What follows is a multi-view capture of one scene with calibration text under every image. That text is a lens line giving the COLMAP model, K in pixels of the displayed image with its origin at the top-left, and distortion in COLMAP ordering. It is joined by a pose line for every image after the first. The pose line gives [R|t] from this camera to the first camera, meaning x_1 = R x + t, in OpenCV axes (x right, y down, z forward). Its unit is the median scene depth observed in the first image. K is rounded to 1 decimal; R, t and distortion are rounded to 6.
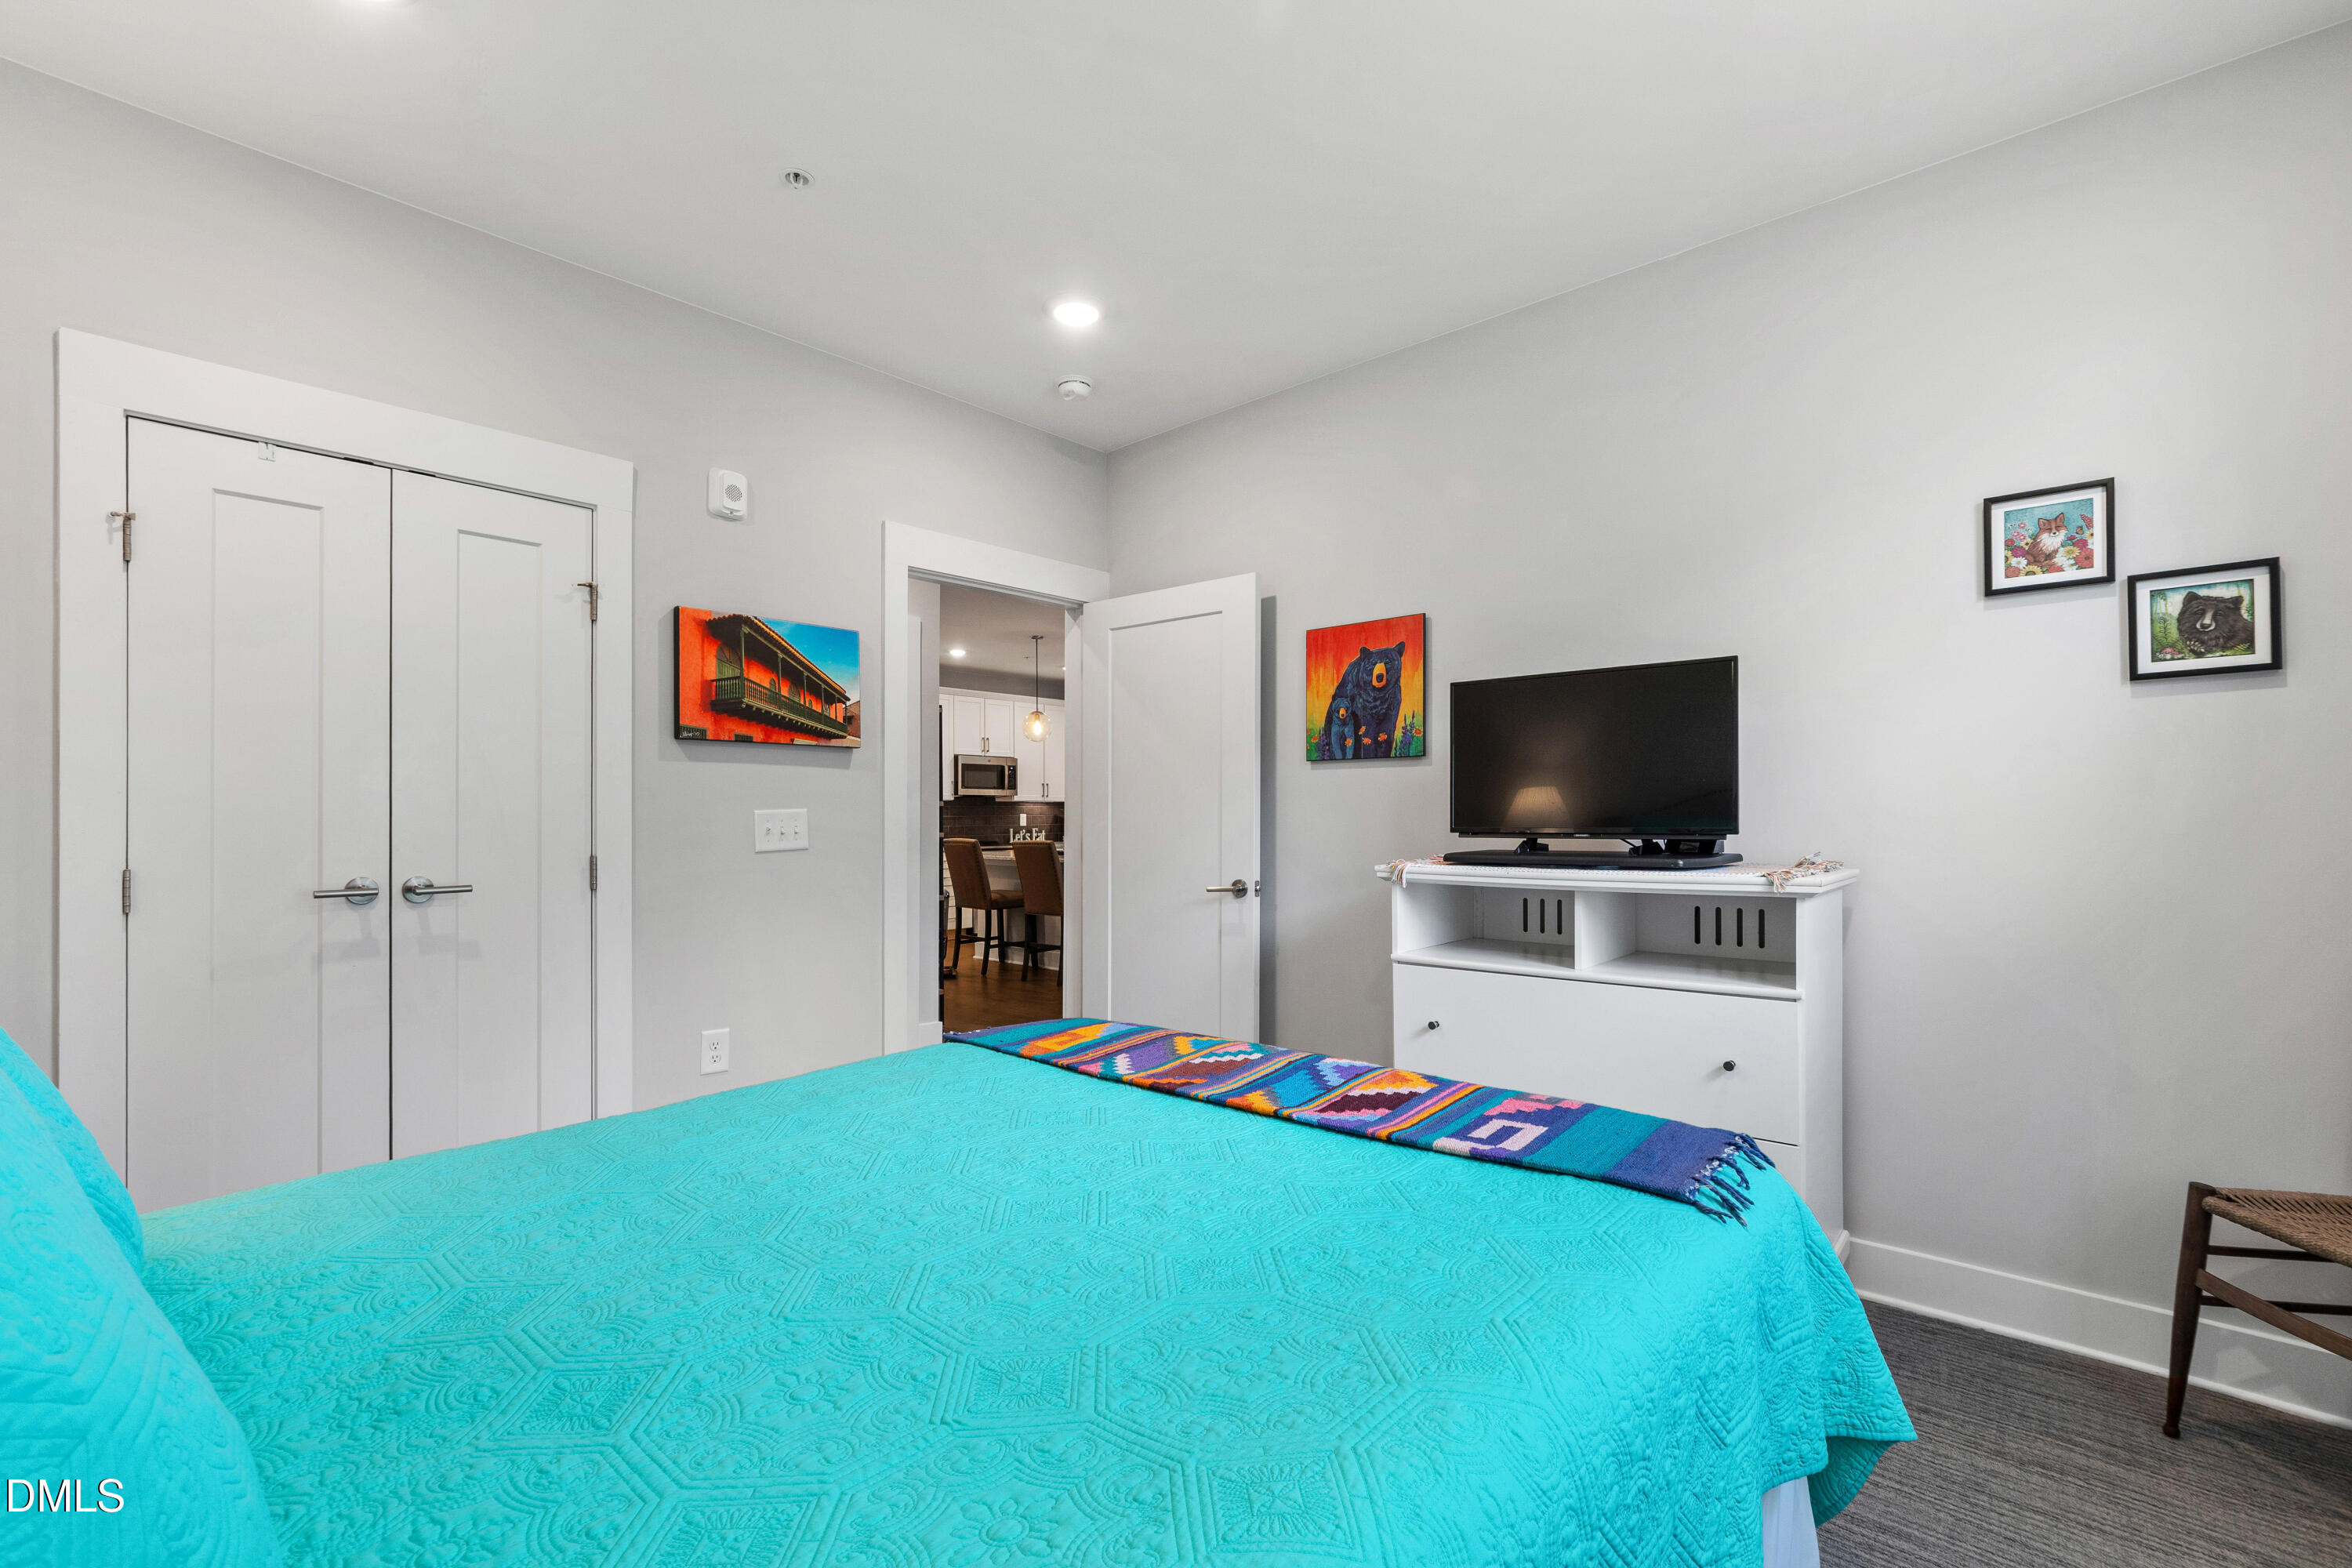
lens RADIAL K [[1041.3, 0, 1172.2], [0, 1041.3, 829.3], [0, 0, 1]] dist [0.000347, -0.000406]
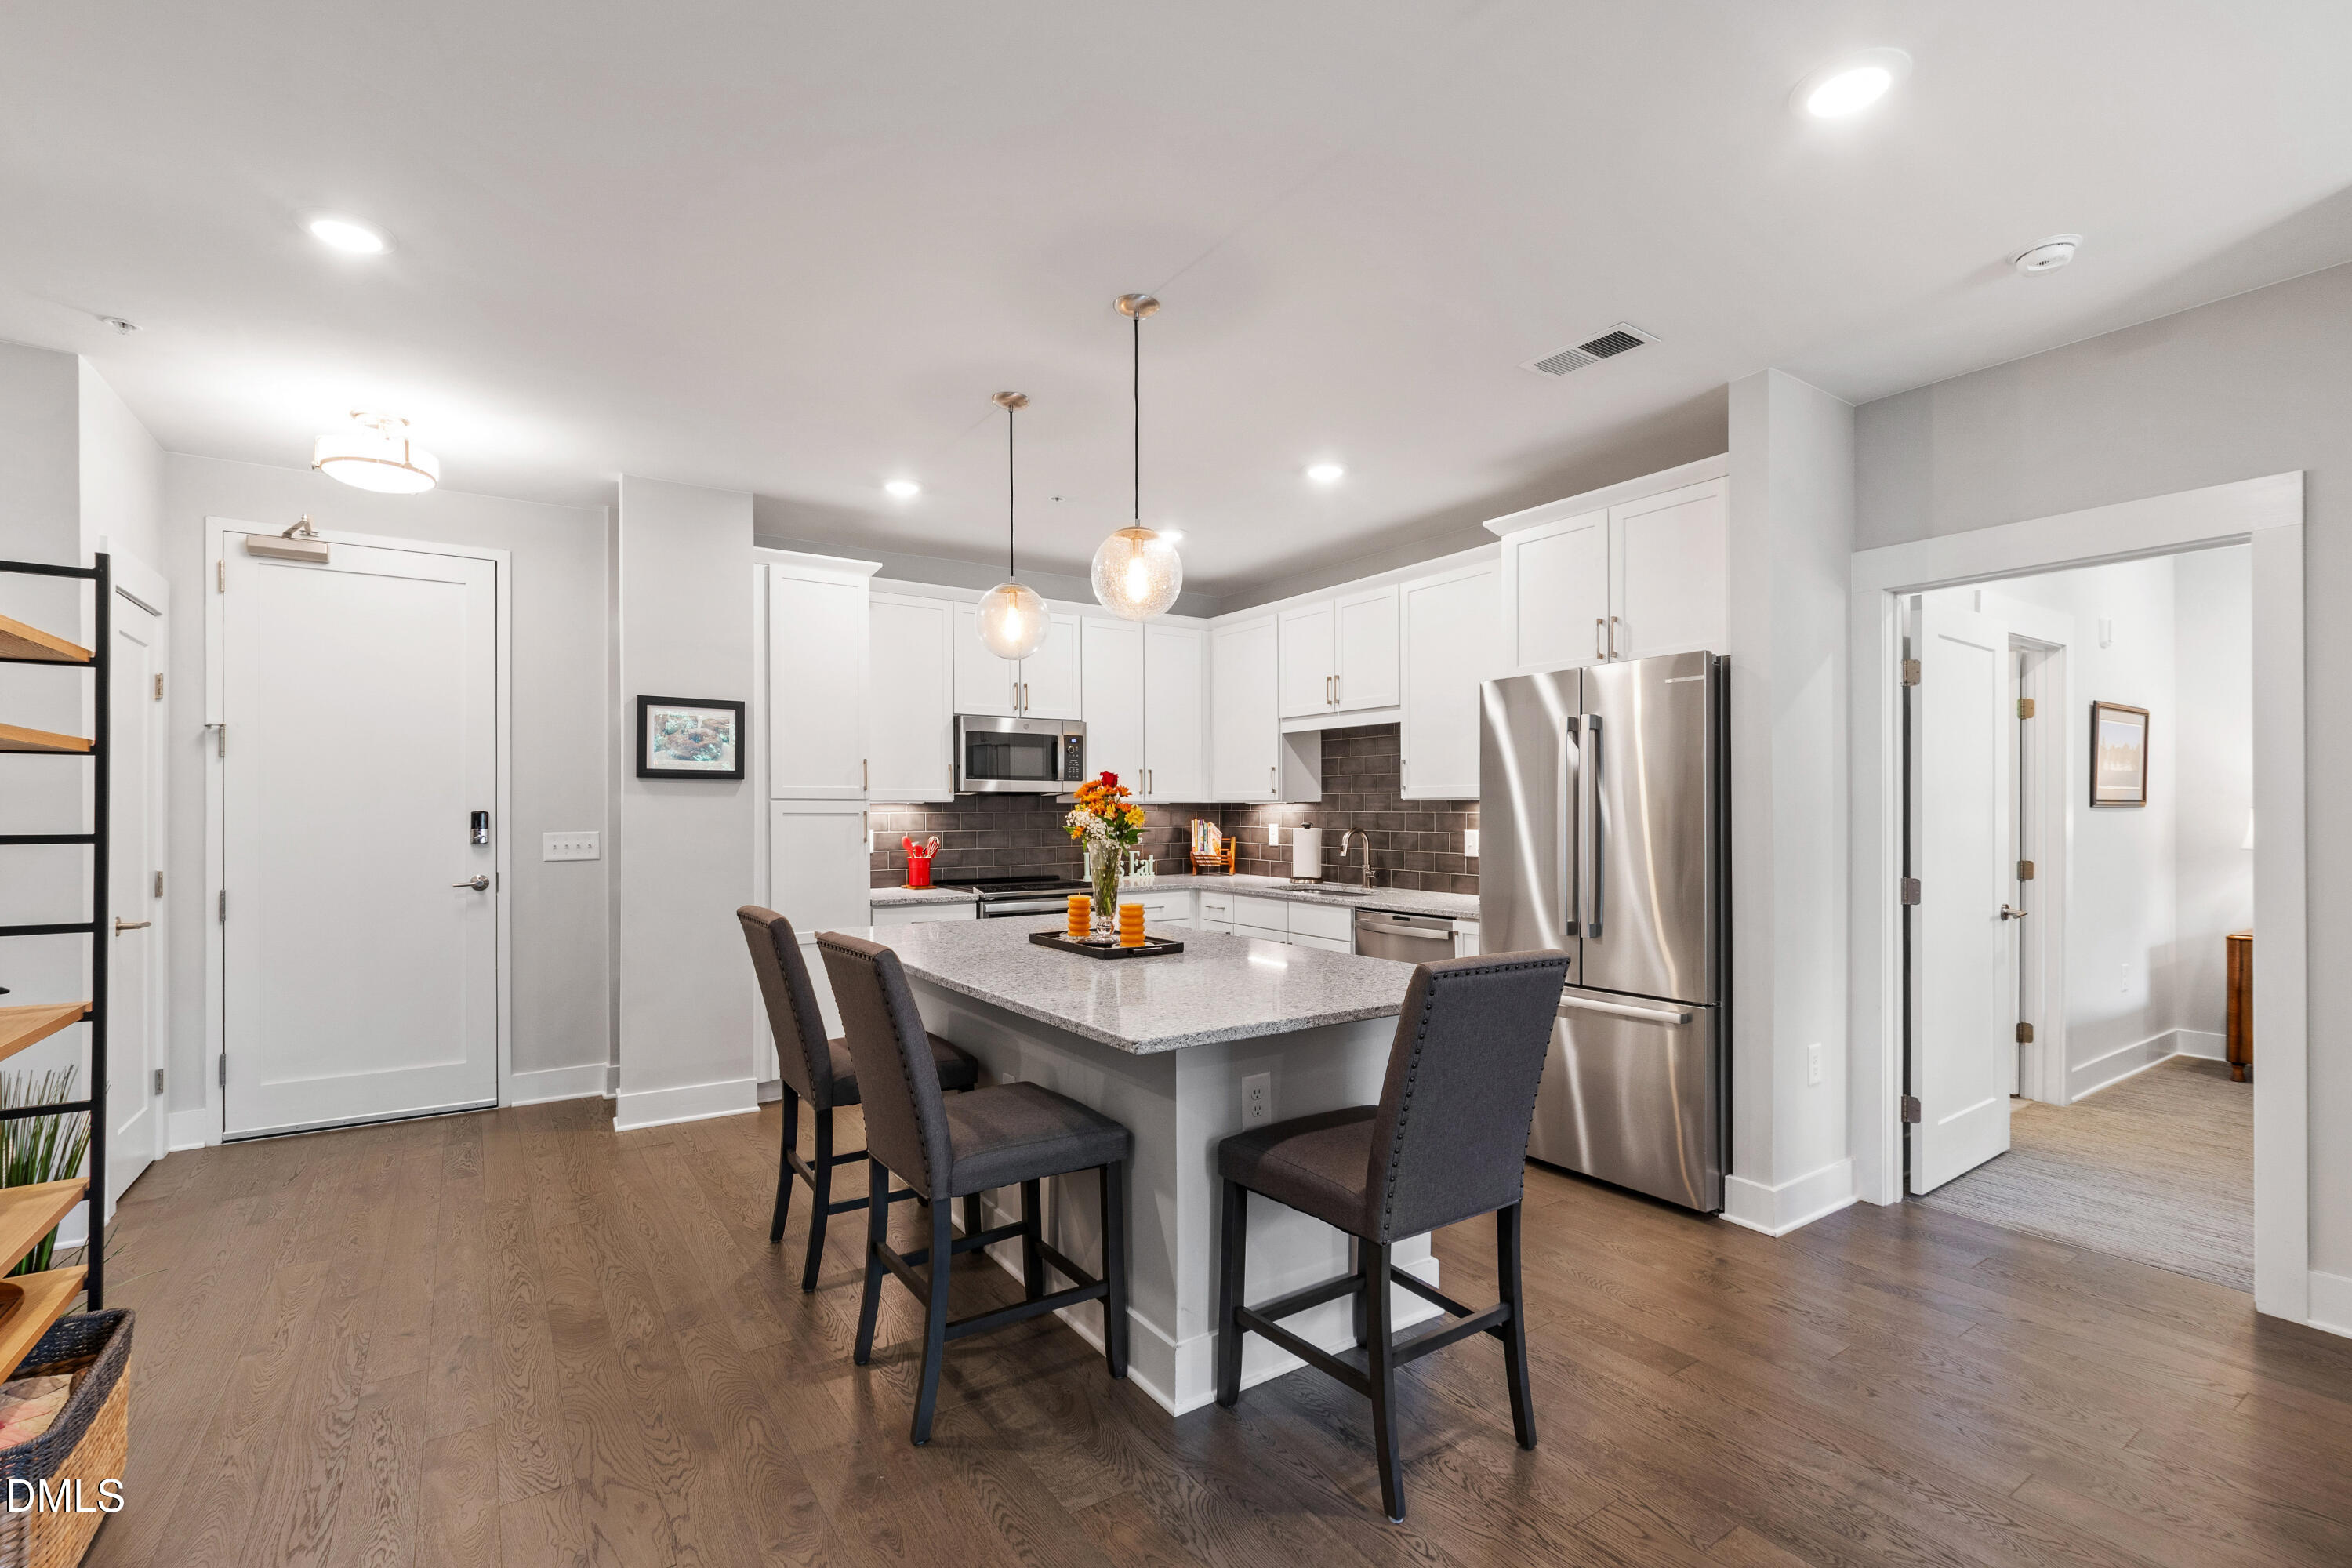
lens RADIAL K [[1043.6, 0, 1172.0], [0, 1043.6, 812.8], [0, 0, 1]] dist [-0.000839, -0.000758]
pose [[0.970818, -0.000035, -0.239816, 0.022070], [-0.002418, 0.999948, -0.009935, -0.016941], [0.239804, 0.010225, 0.970768, 0.500171]]
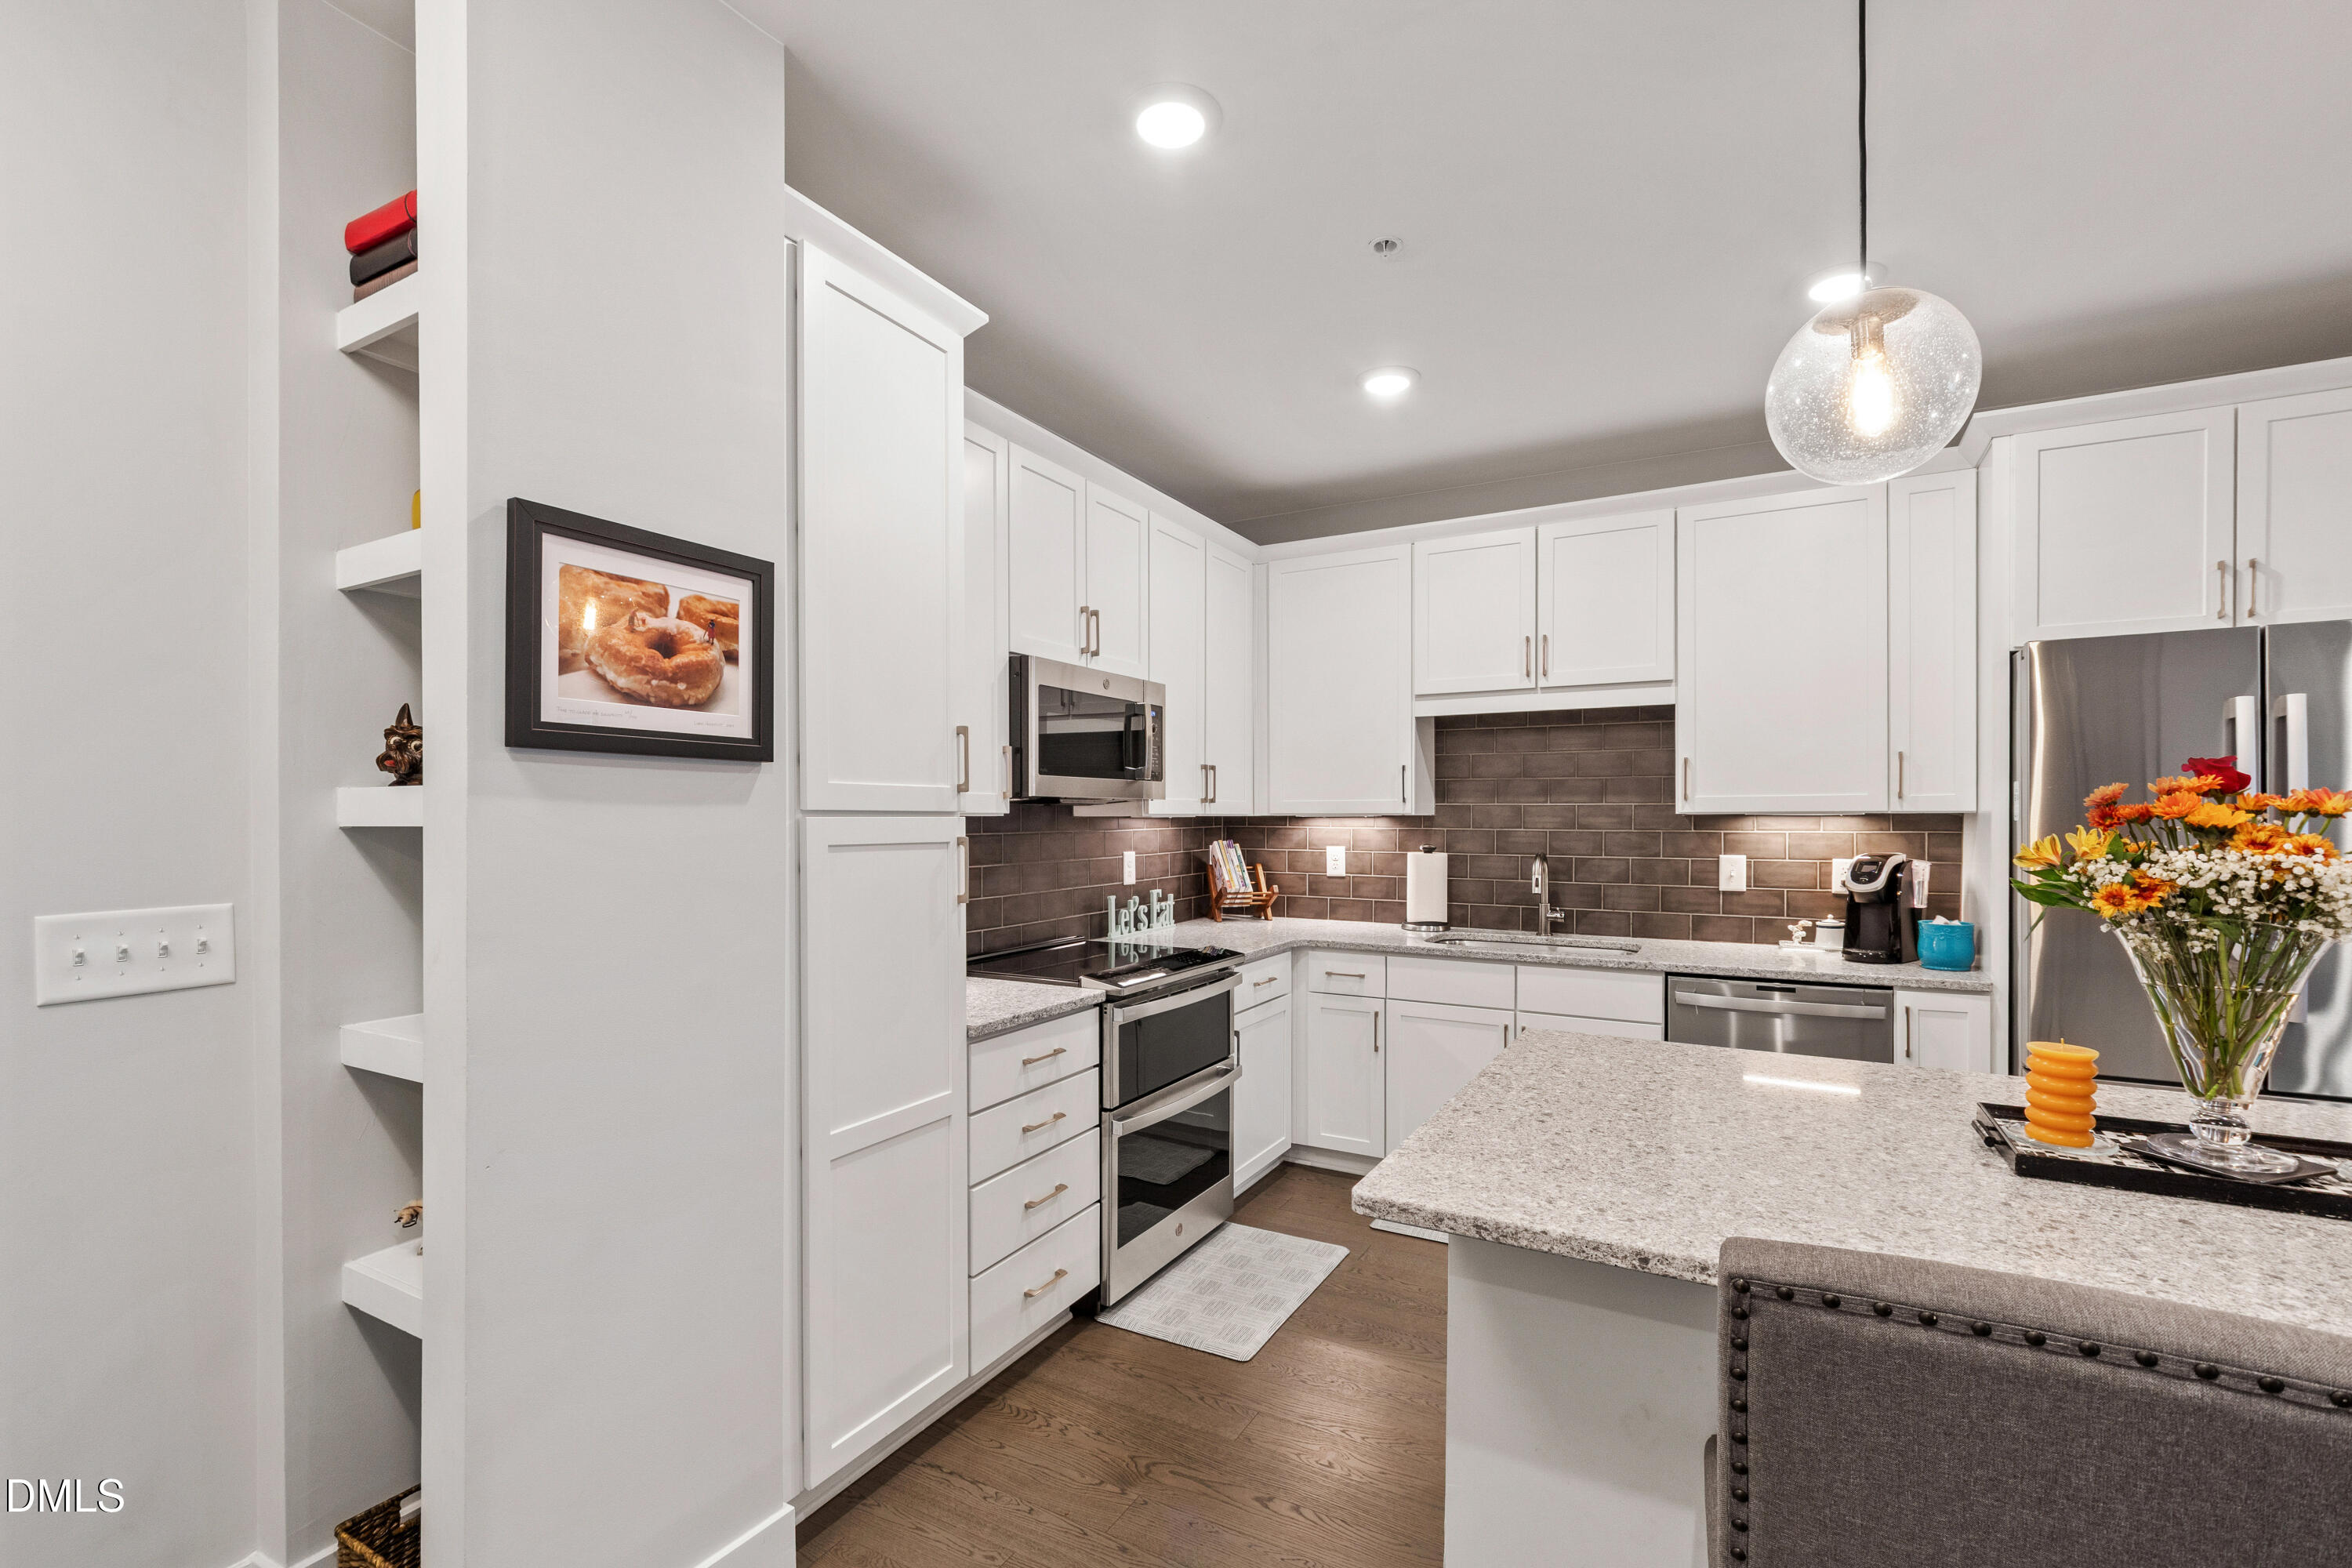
lens RADIAL K [[1041.3, 0, 1172.2], [0, 1041.3, 829.3], [0, 0, 1]] dist [0.000347, -0.000406]
pose [[0.975047, -0.002165, 0.221987, -0.221445], [0.002080, 0.999998, 0.000616, -0.023572], [-0.221987, -0.000139, 0.975050, 0.692866]]
